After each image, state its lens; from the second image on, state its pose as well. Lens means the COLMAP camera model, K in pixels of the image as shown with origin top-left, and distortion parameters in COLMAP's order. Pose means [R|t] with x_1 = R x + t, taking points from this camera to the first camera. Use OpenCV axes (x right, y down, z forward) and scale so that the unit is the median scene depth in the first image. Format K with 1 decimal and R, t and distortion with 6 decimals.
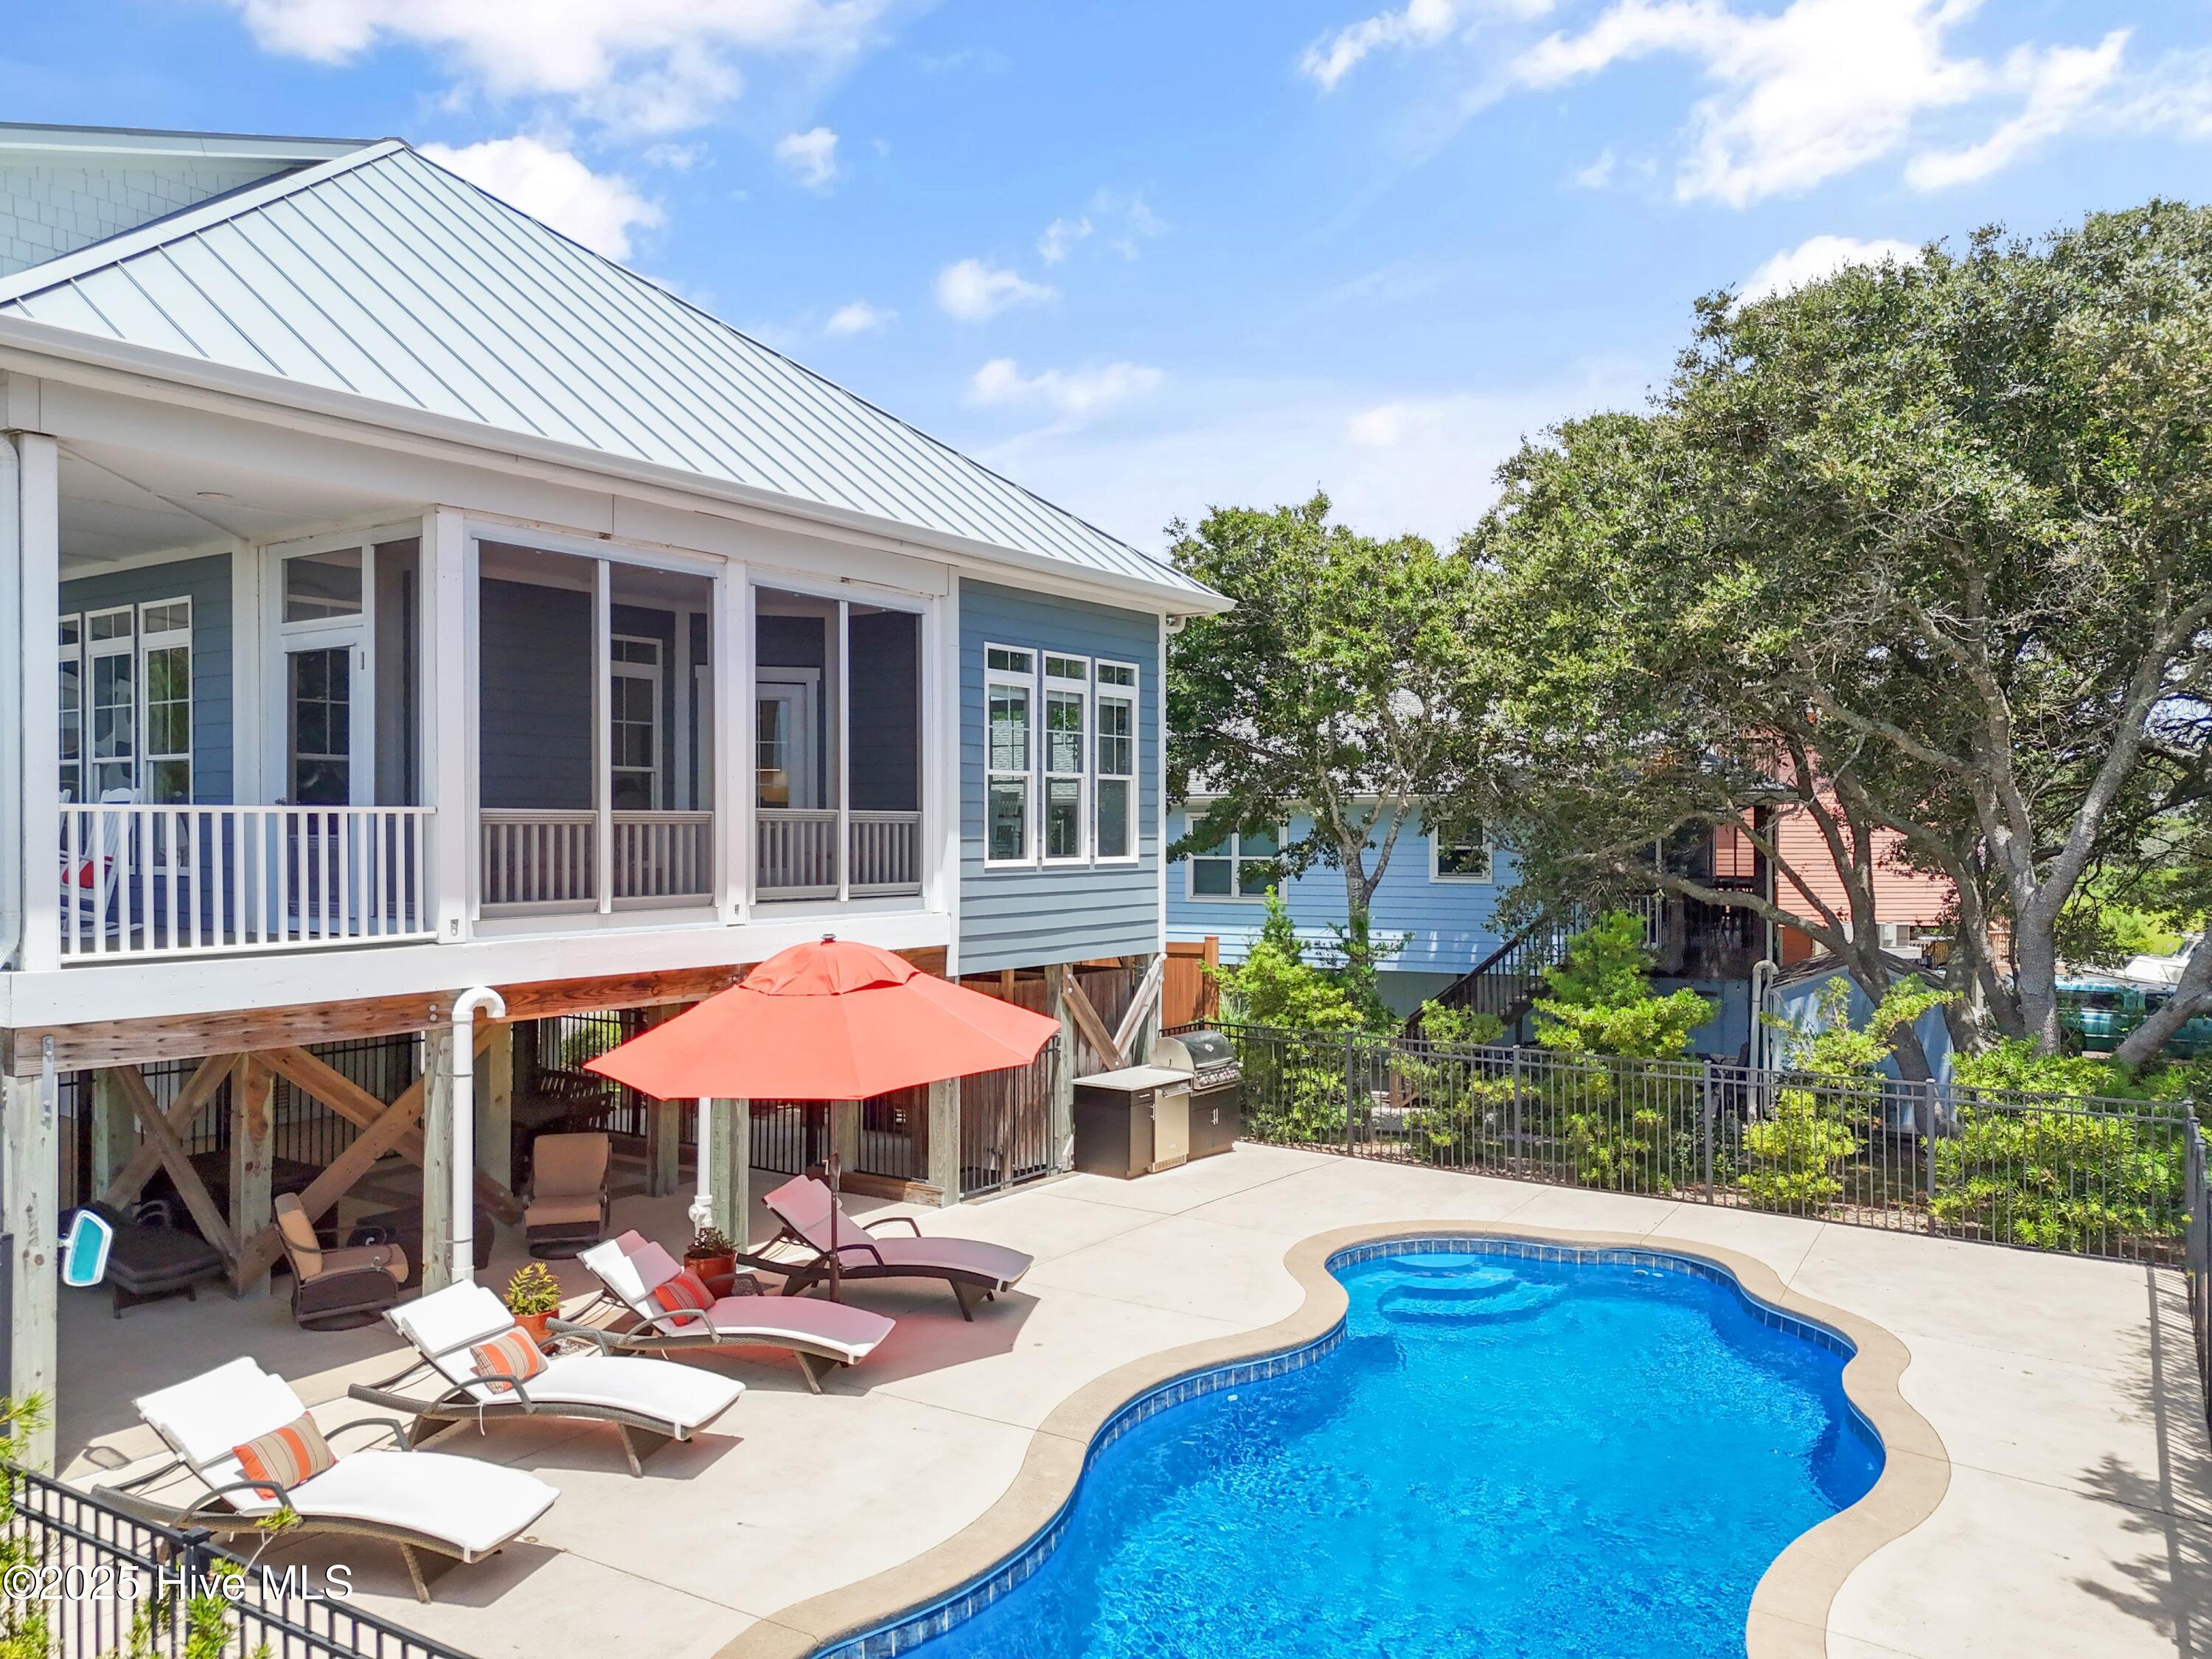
lens RADIAL K [[1628.0, 0, 1098.3], [0, 1628.0, 814.6], [0, 0, 1]] dist [0.061578, -0.050147]
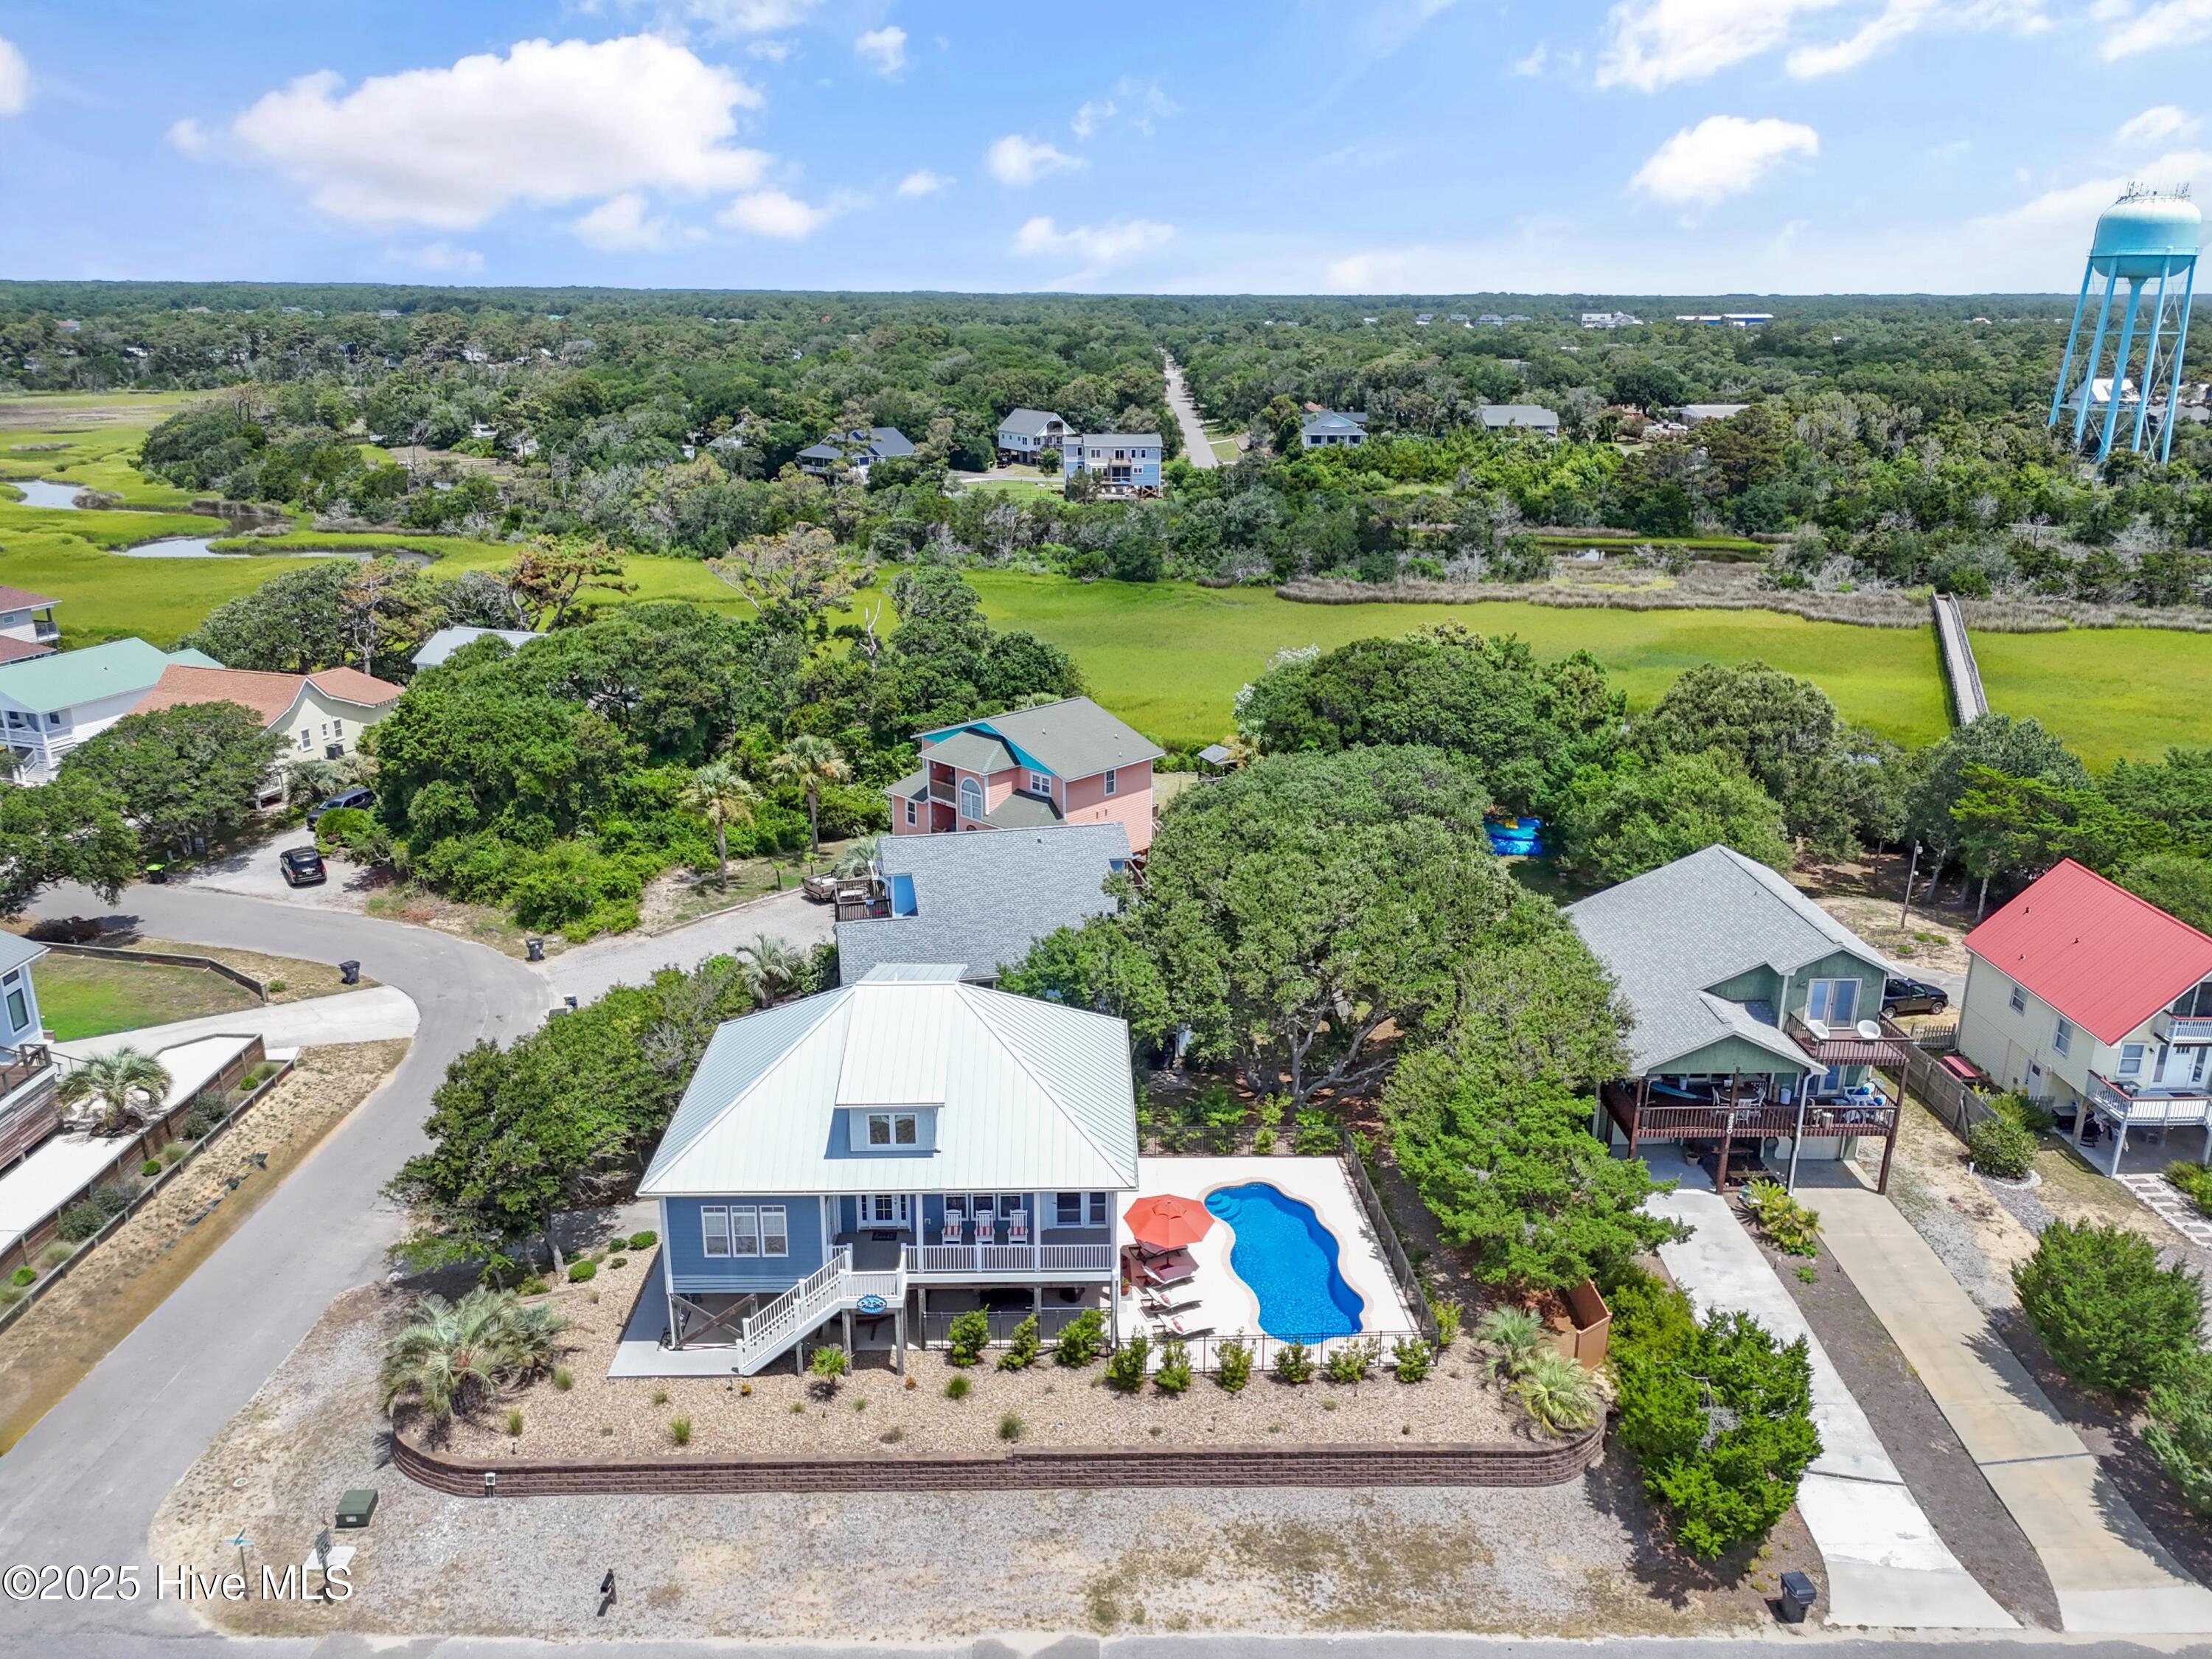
lens RADIAL K [[1628.0, 0, 1106.9], [0, 1628.0, 826.0], [0, 0, 1]] dist [0.061578, -0.050147]
pose [[0.805074, -0.179712, 0.565295, -2.689613], [-0.009436, 0.949000, 0.315133, -2.372932], [-0.593099, -0.259040, 0.762320, -2.207081]]
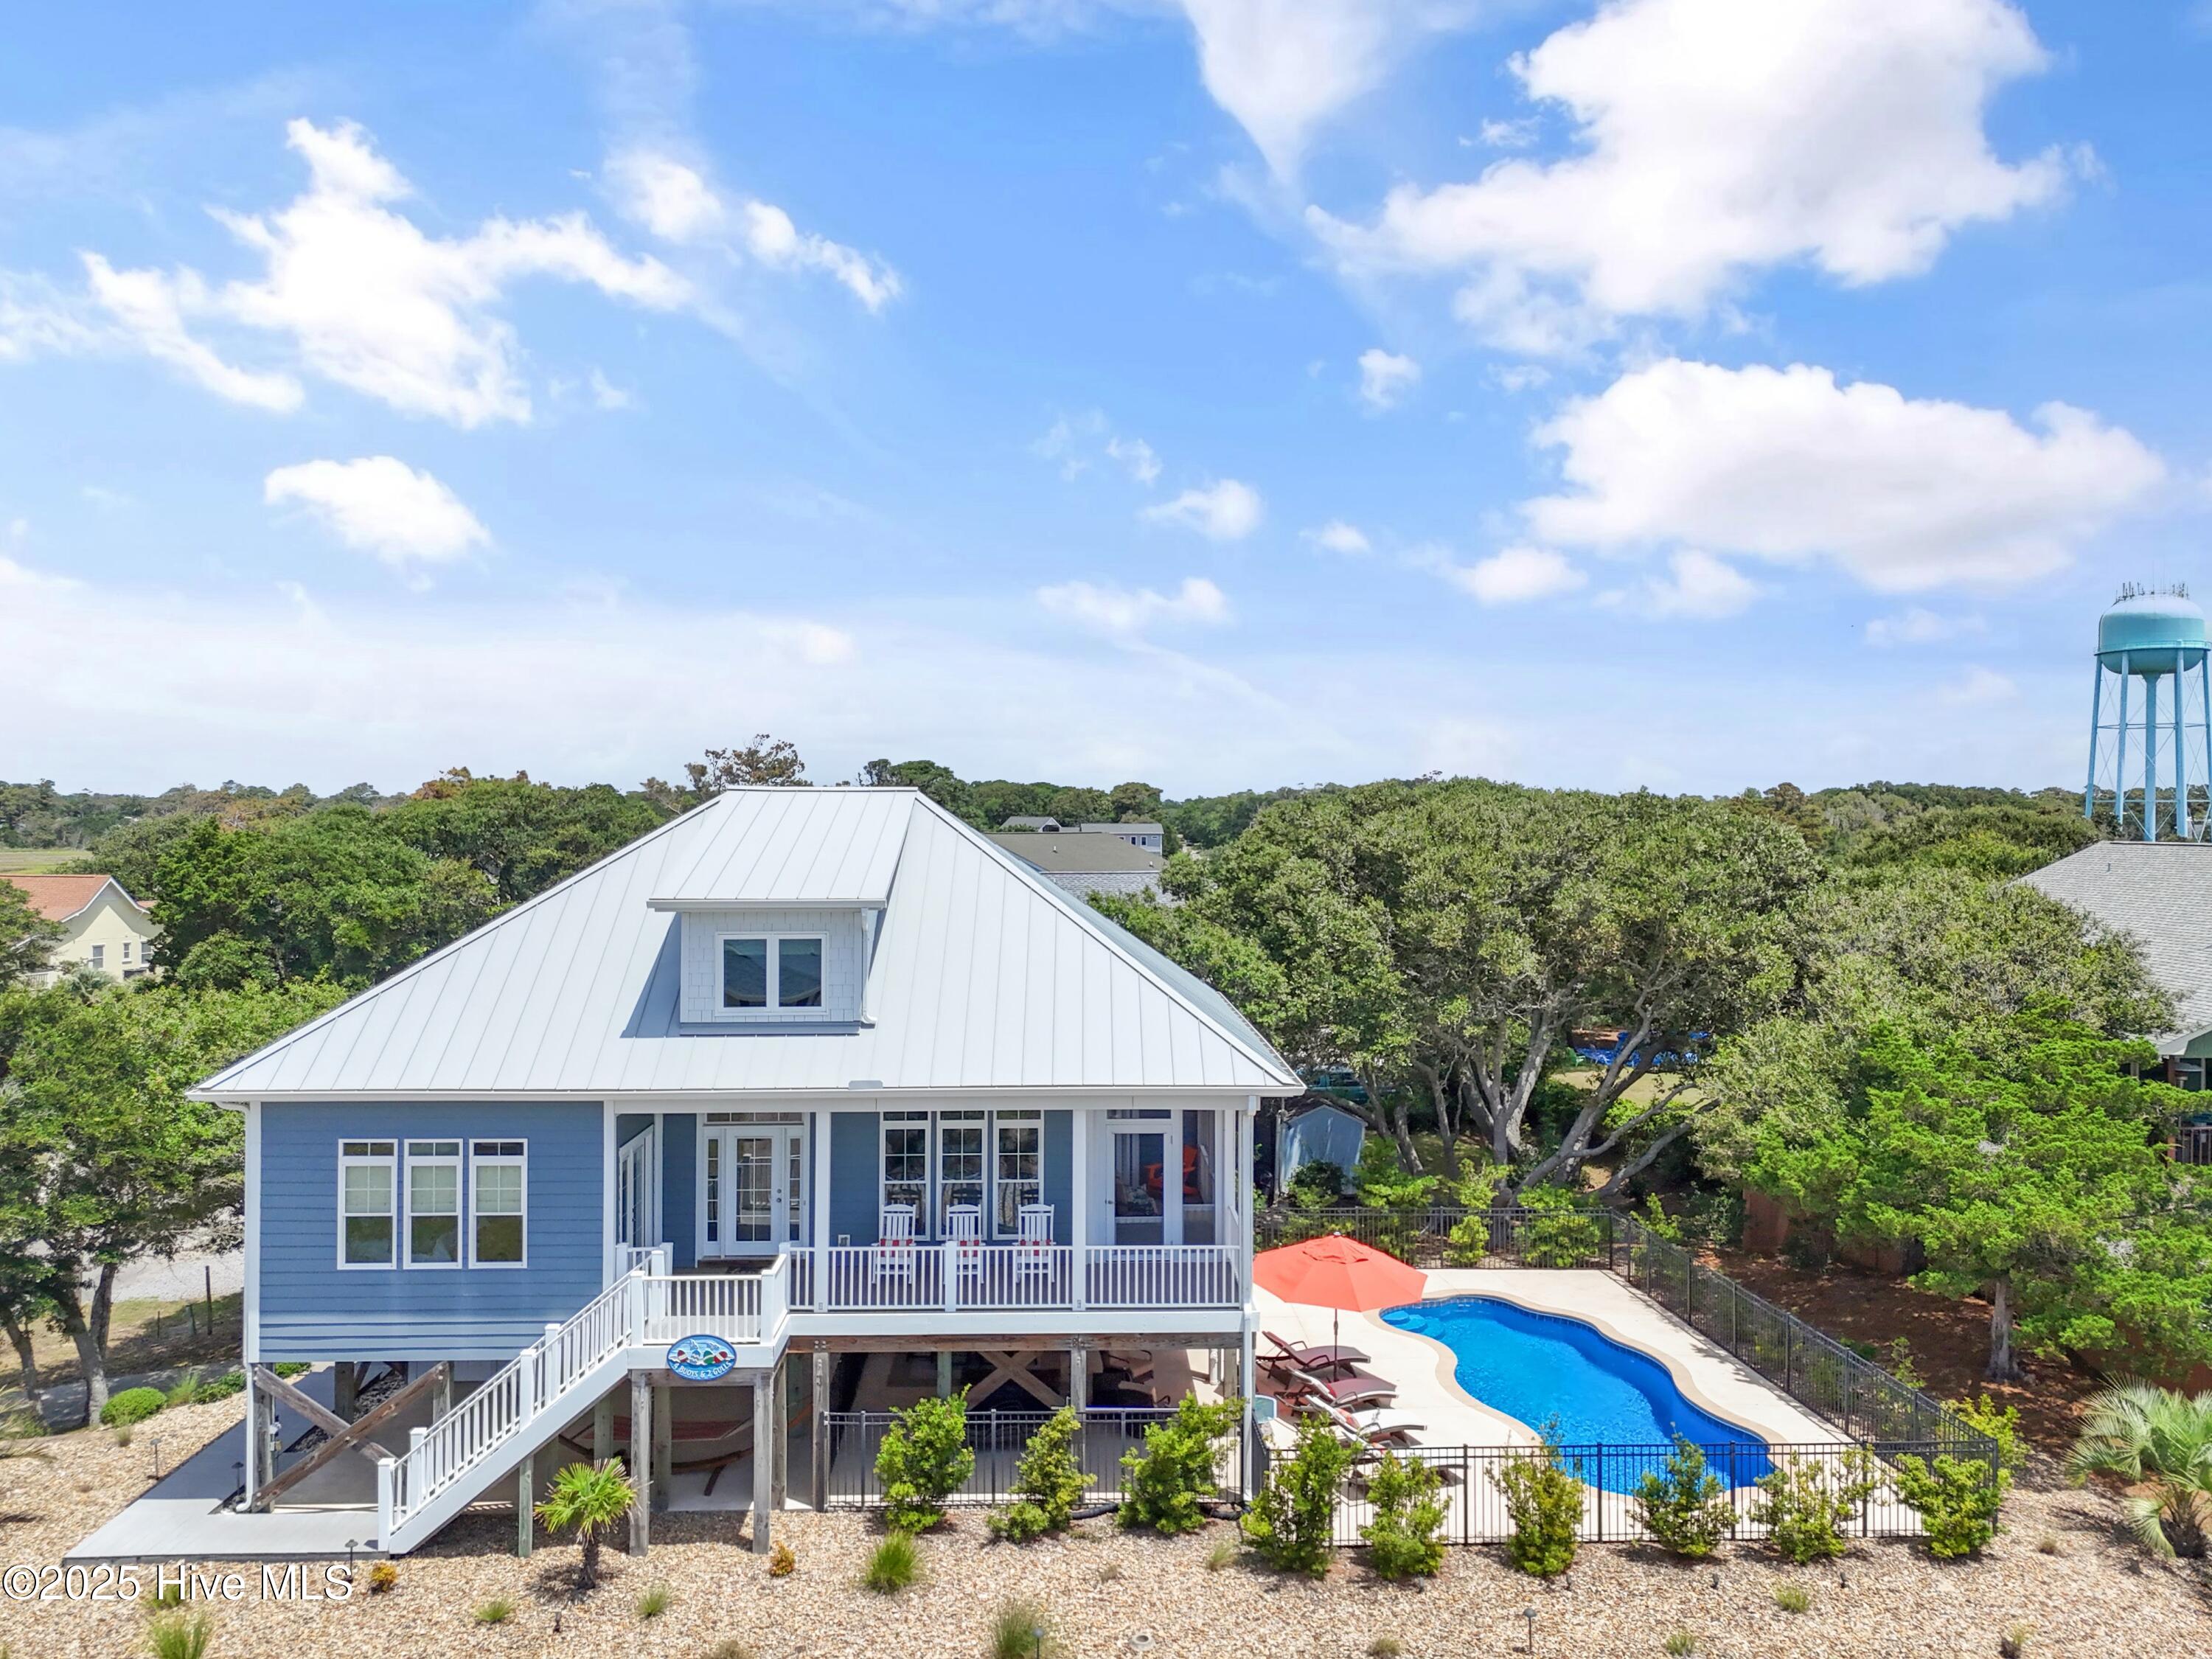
lens RADIAL K [[1628.0, 0, 1108.7], [0, 1628.0, 827.2], [0, 0, 1]] dist [0.061578, -0.050147]
pose [[0.800015, -0.003351, 0.599970, -1.767698], [-0.007390, 0.999853, 0.015440, -0.532395], [-0.599934, -0.016786, 0.799873, -0.714245]]
